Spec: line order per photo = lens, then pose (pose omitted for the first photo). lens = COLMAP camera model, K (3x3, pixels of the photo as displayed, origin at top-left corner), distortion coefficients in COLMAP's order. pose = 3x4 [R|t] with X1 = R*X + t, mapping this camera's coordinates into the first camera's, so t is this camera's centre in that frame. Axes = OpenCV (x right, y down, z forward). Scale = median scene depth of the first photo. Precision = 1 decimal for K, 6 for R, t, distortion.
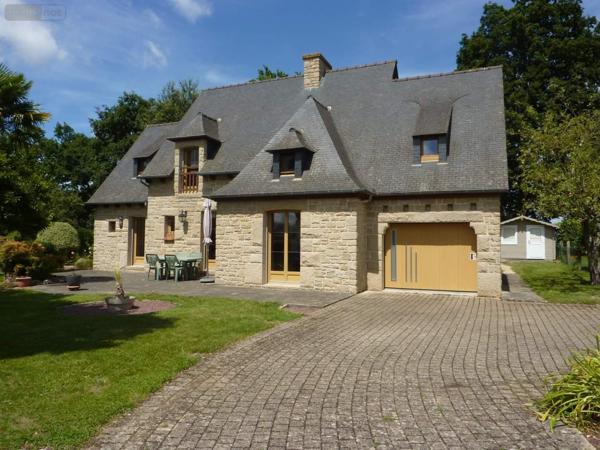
lens RADIAL K [[471.8, 0, 288.2], [0, 471.8, 224.8], [0, 0, 1]] dist [-0.000962, -0.001267]
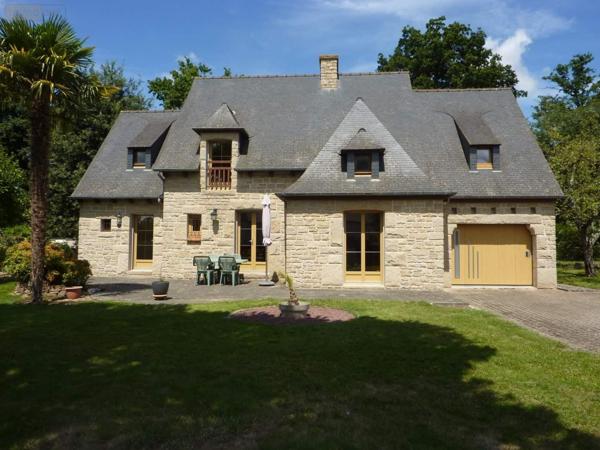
lens RADIAL K [[471.8, 0, 288.2], [0, 471.8, 224.8], [0, 0, 1]] dist [-0.000962, -0.001267]
pose [[0.942637, 0.008920, 0.333701, -0.476178], [-0.008121, 0.999960, -0.003790, 0.004593], [-0.333722, 0.000863, 0.942671, 0.106554]]
